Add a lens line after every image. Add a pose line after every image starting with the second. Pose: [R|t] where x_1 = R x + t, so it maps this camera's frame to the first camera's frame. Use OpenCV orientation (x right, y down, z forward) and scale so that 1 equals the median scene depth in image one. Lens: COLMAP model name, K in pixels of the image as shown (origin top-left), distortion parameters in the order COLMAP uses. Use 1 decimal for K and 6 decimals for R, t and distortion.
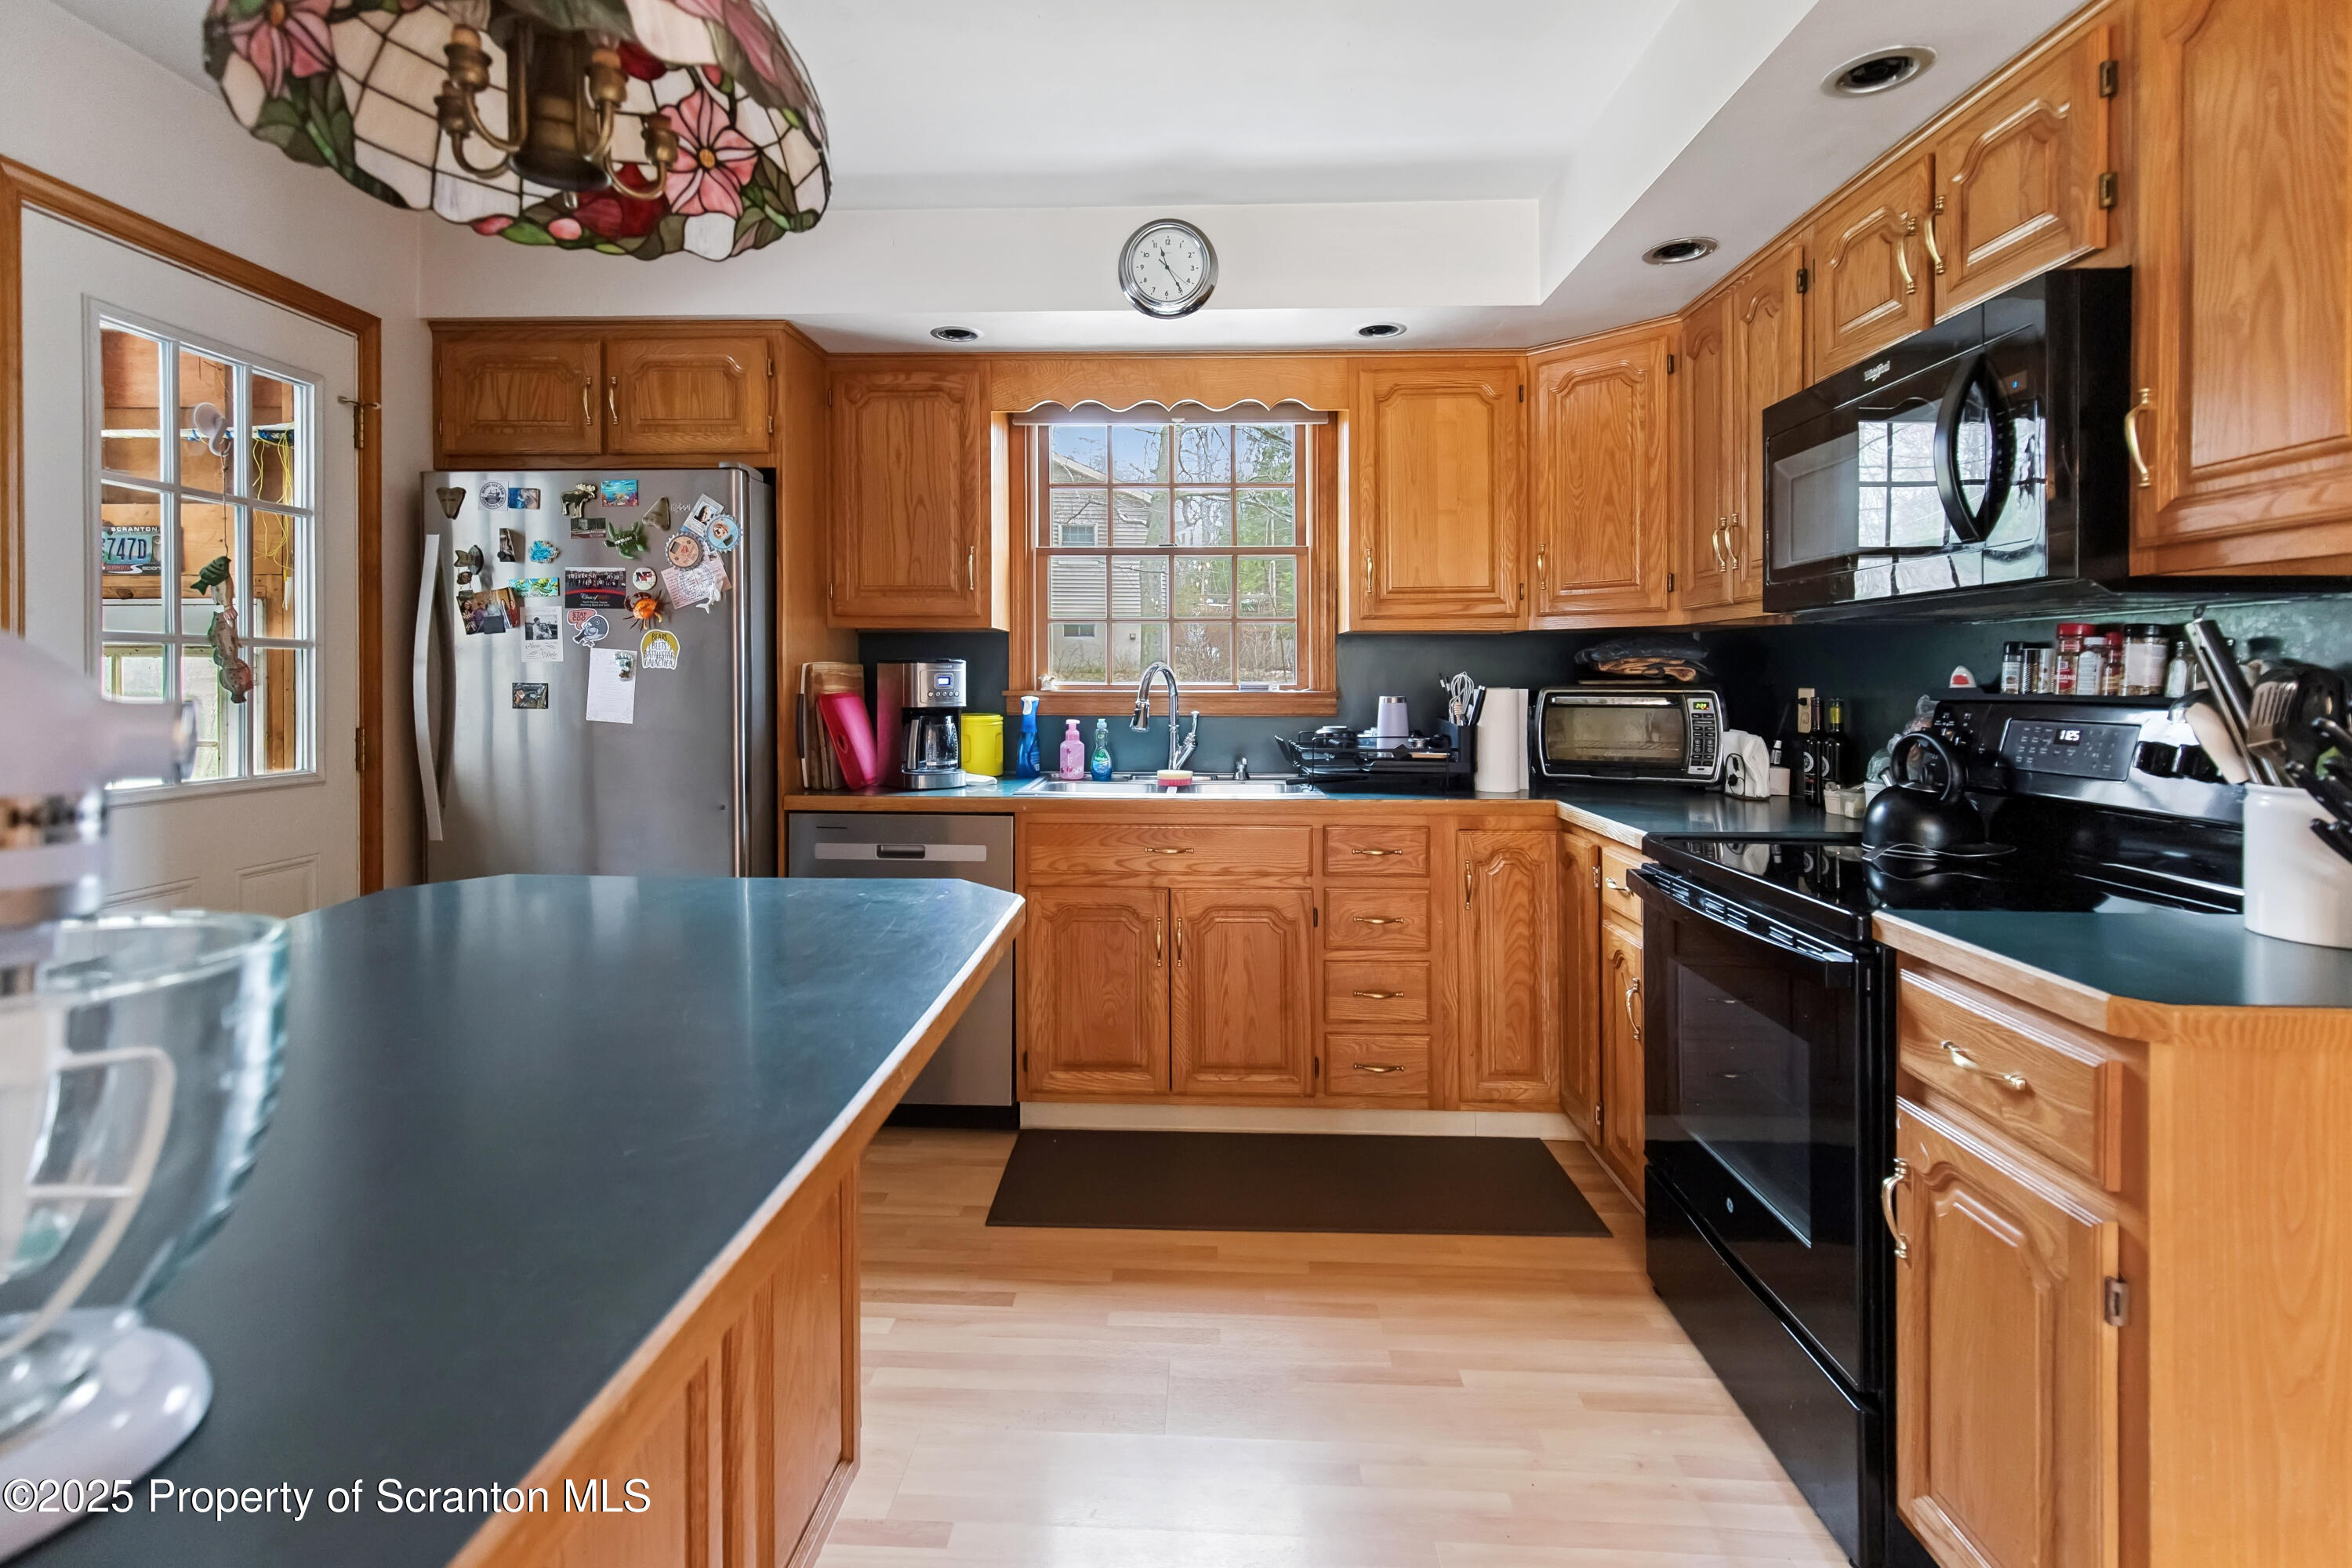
lens RADIAL K [[1089.6, 0, 1160.6], [0, 1089.6, 688.4], [0, 0, 1]] dist [0.003852, -0.000003]
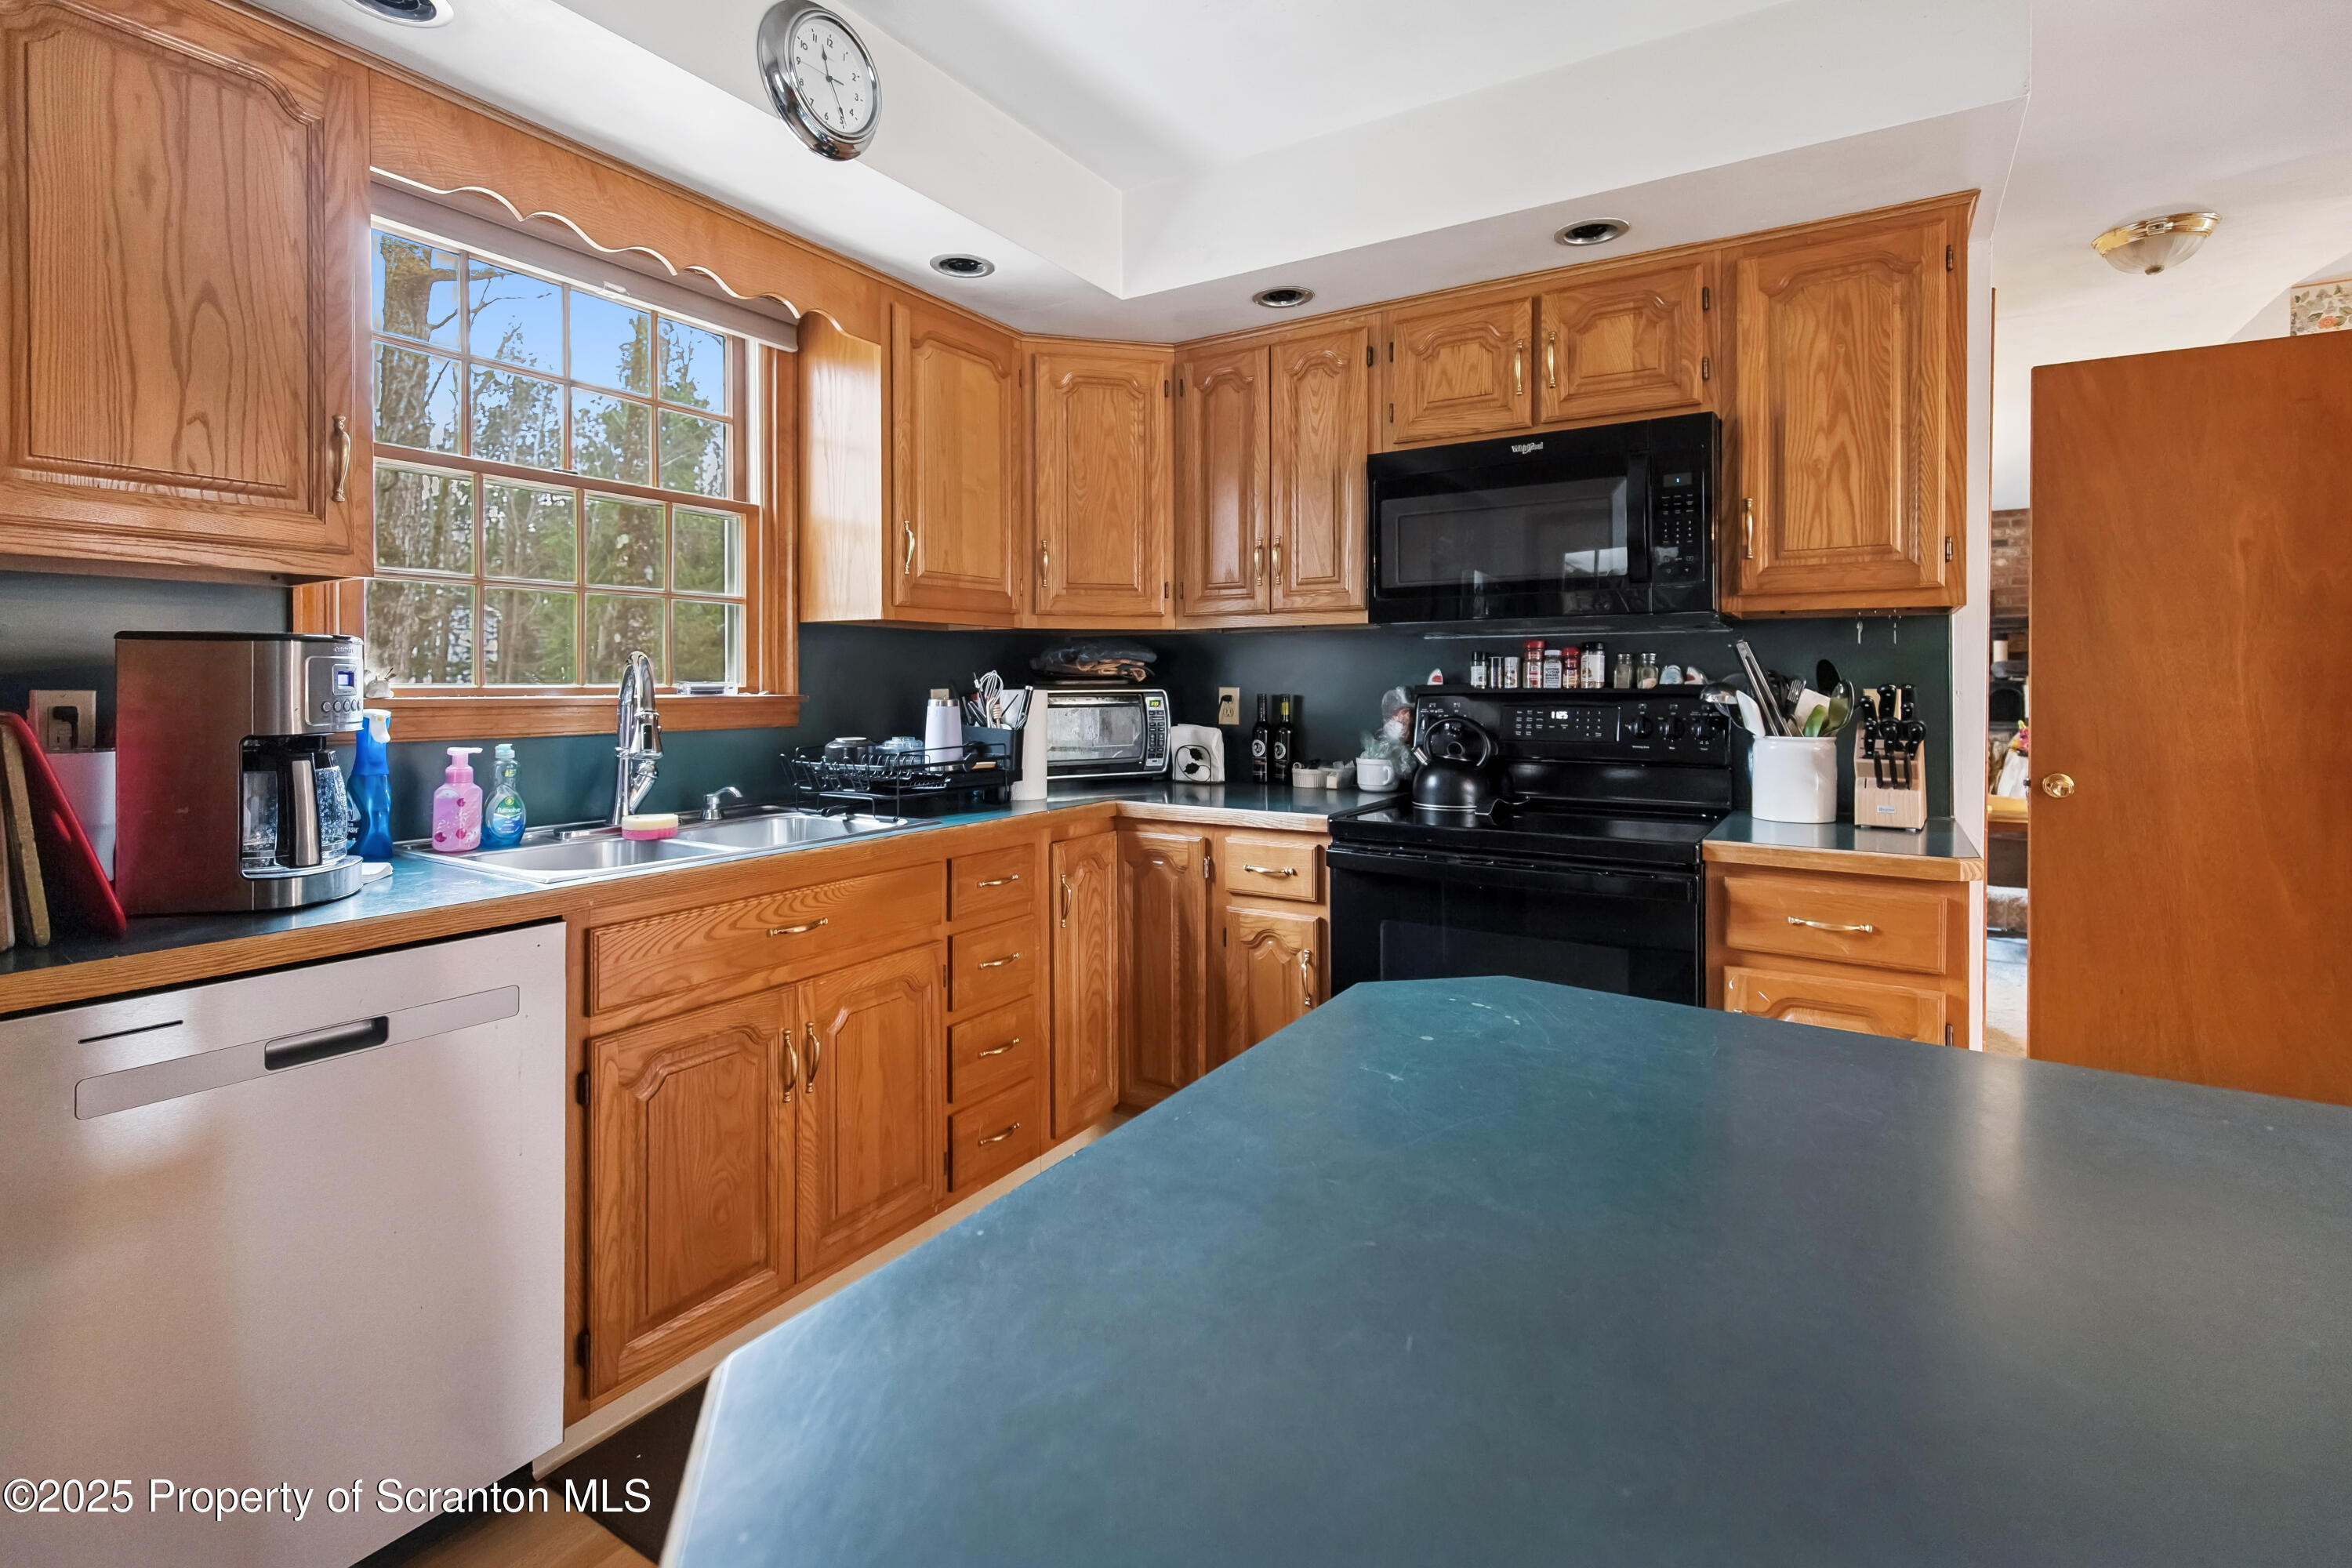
lens RADIAL K [[1078.2, 0, 1165.1], [0, 1078.2, 687.7], [0, 0, 1]] dist [0.003579, 0.000580]
pose [[0.508013, -0.003155, 0.861344, -0.456248], [0.009679, 0.999951, -0.002046, 0.002065], [-0.861295, 0.009377, 0.508019, 0.454779]]
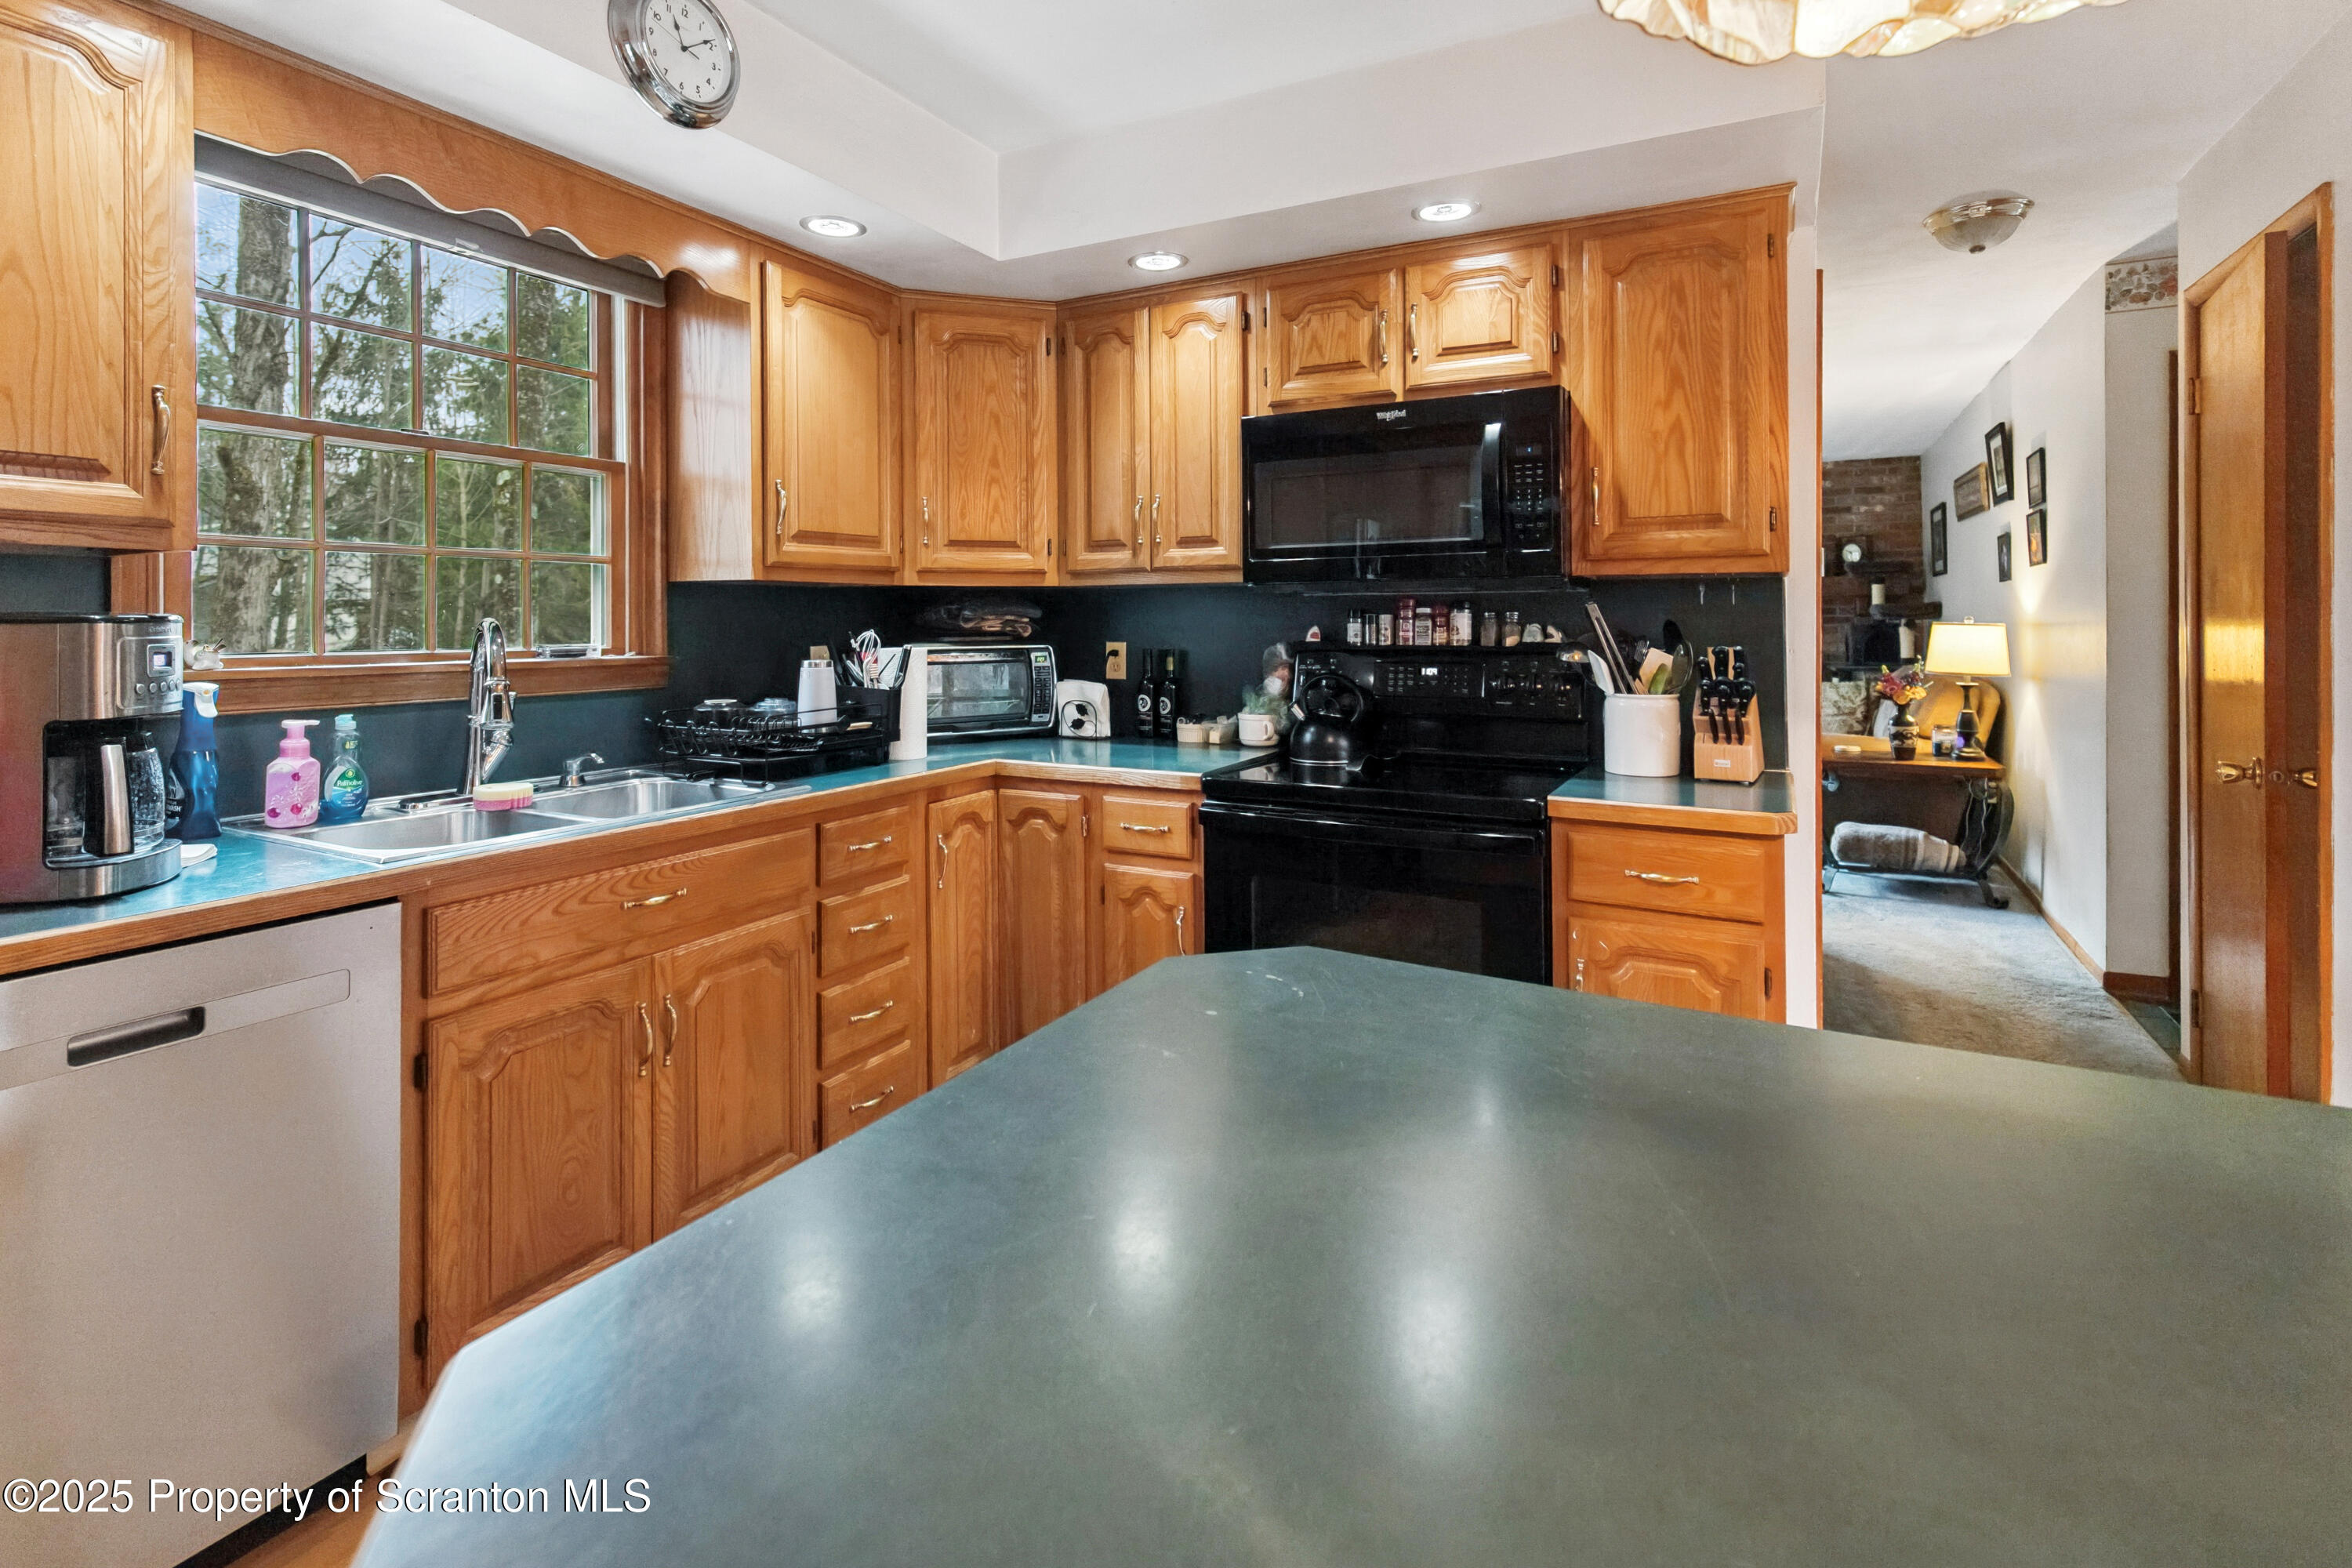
lens RADIAL K [[1100.4, 0, 1164.5], [0, 1100.4, 617.7], [0, 0, 1]] dist [0.000685, -0.000497]
pose [[0.445884, 0.001491, 0.895090, -0.460792], [0.012715, 0.999887, -0.008000, -0.016218], [-0.895000, 0.014948, 0.445815, 0.408301]]
